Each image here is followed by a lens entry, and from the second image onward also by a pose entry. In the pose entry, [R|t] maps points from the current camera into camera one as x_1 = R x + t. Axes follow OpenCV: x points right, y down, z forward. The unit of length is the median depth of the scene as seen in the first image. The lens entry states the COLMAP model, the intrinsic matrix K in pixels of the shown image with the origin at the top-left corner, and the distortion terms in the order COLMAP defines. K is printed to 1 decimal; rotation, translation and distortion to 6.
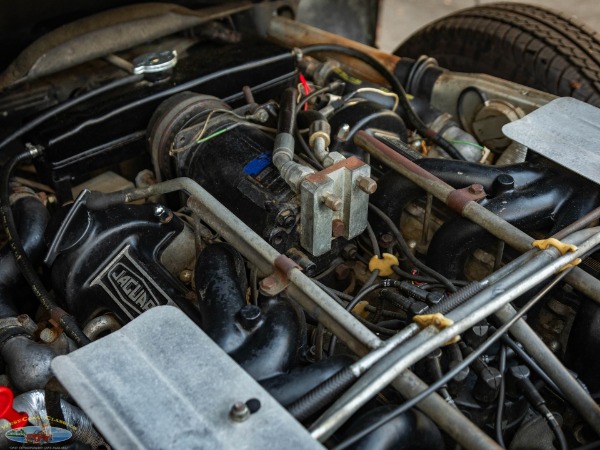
lens RADIAL K [[828.8, 0, 300.0], [0, 828.8, 225.0], [0, 0, 1]] dist [0.003873, -0.001938]
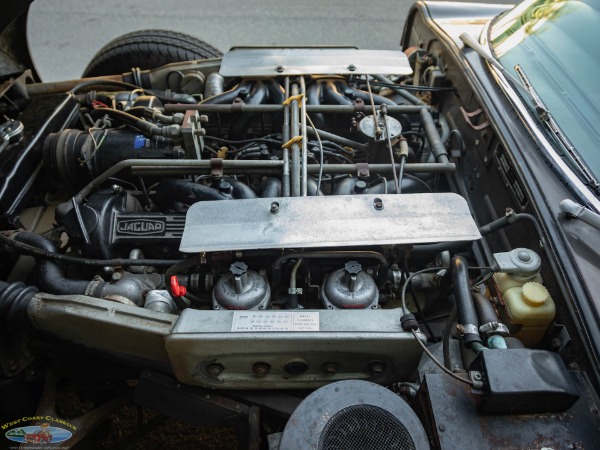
lens RADIAL K [[430.0, 0, 300.0], [0, 430.0, 225.0], [0, 0, 1]] dist [0.006639, 0.001965]
pose [[0.607620, -0.571136, 0.551908, -0.439662], [0.485785, 0.817011, 0.310653, -0.041486], [-0.628340, 0.079349, 0.773881, 0.048322]]
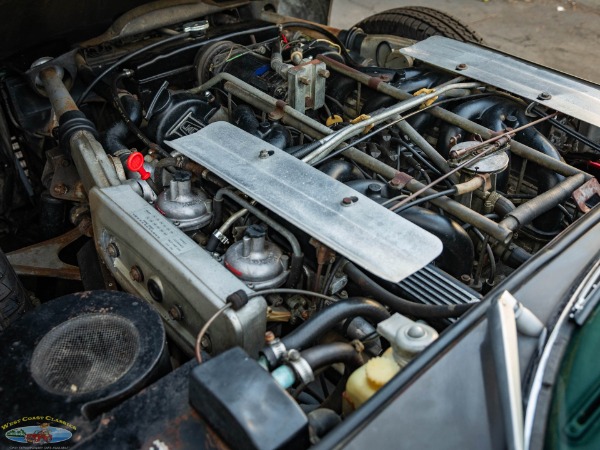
lens RADIAL K [[638.9, 0, 300.0], [0, 638.9, 225.0], [0, 0, 1]] dist [0.006089, 0.003989]
pose [[0.998575, -0.024975, 0.047158, -0.040140], [0.026080, 0.999396, -0.022947, 0.273056], [-0.046557, 0.024144, 0.998624, -0.332826]]
